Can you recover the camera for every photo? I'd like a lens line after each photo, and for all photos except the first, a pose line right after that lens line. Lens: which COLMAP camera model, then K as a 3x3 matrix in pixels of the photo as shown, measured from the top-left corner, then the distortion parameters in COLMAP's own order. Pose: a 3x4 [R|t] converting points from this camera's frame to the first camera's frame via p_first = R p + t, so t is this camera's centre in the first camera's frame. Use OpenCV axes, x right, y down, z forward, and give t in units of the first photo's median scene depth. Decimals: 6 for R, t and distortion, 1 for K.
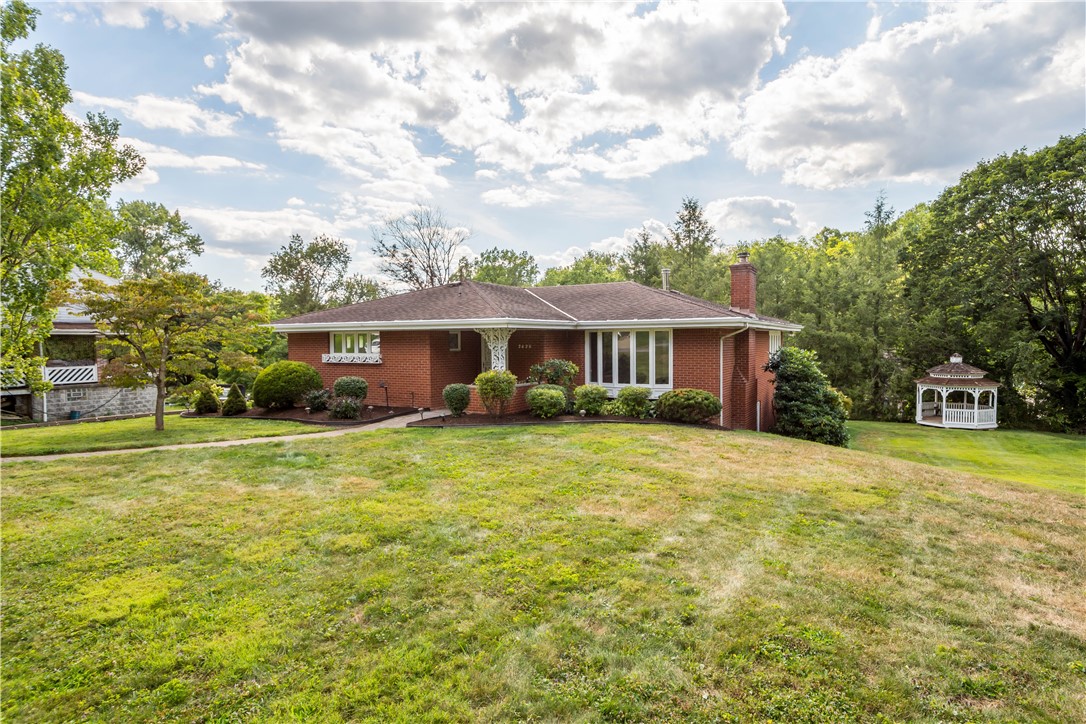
lens RADIAL K [[586.3, 0, 539.7], [0, 586.3, 369.3], [0, 0, 1]] dist [0.000339, -0.009279]
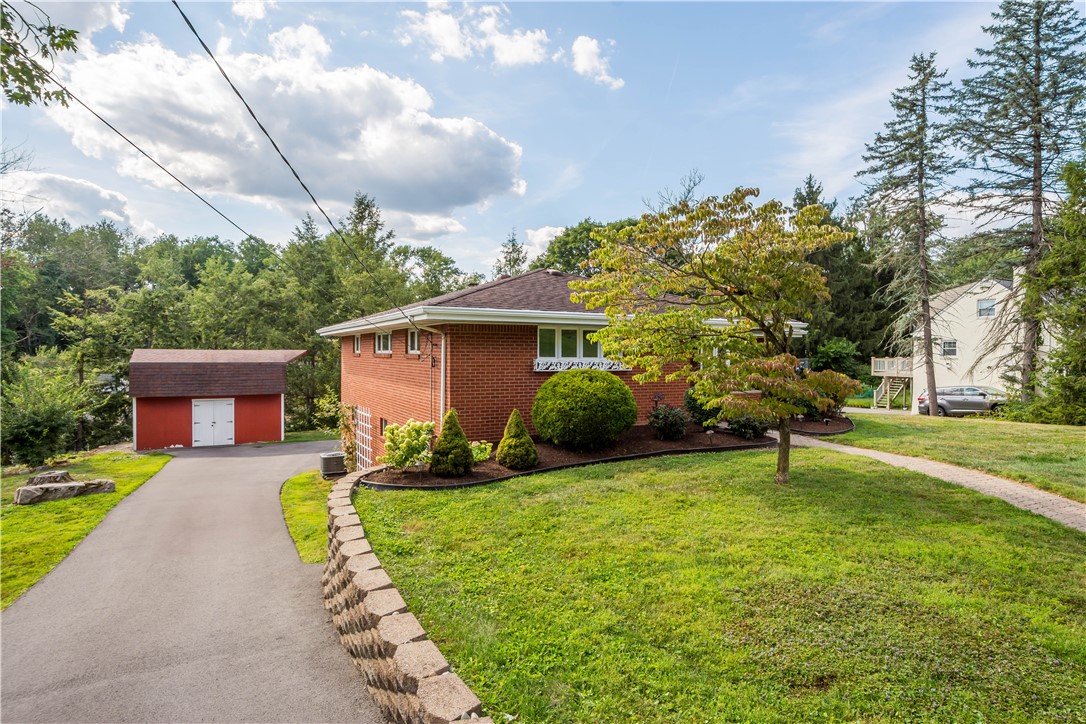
lens RADIAL K [[586.3, 0, 539.5], [0, 586.3, 354.0], [0, 0, 1]] dist [0.000339, -0.009279]
pose [[0.528676, 0.011128, 0.848751, -0.914558], [0.024671, 0.999290, -0.028469, -0.010670], [-0.848465, 0.035990, 0.528026, 0.641362]]
